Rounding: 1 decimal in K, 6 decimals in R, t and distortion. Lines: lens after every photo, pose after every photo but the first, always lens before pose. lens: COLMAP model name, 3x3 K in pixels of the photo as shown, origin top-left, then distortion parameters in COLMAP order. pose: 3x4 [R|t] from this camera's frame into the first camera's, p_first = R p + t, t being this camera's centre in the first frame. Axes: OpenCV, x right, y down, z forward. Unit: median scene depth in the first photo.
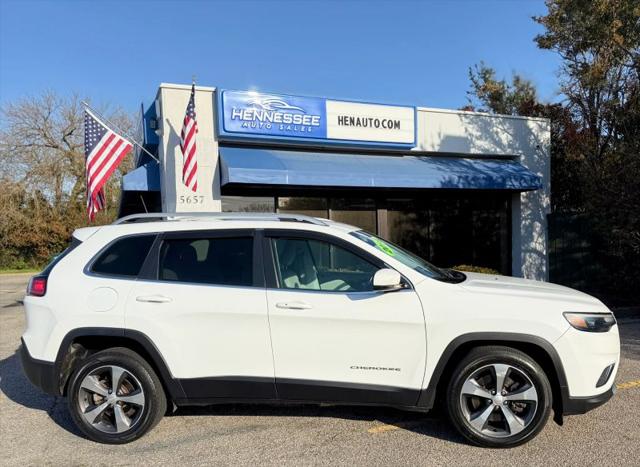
lens RADIAL K [[536.9, 0, 326.1], [0, 536.9, 275.8], [0, 0, 1]] dist [0.045582, -0.008464]
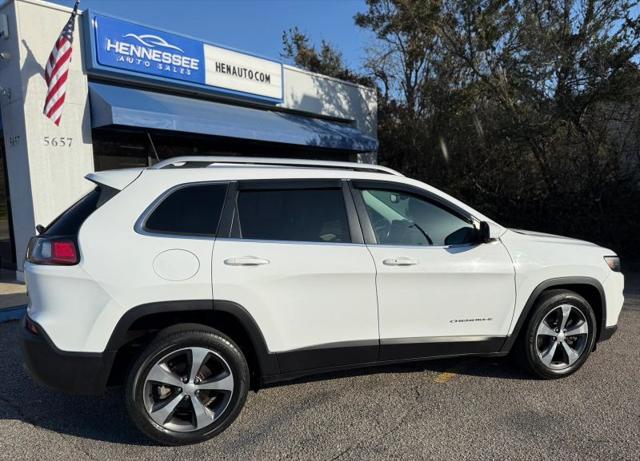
lens RADIAL K [[507.4, 0, 321.1], [0, 507.4, 253.0], [0, 0, 1]] dist [0.001902, -0.007529]
pose [[0.896665, -0.037377, 0.441129, -0.241947], [0.016610, 0.998568, 0.050847, -0.002966], [-0.442398, -0.038265, 0.896002, 0.113347]]
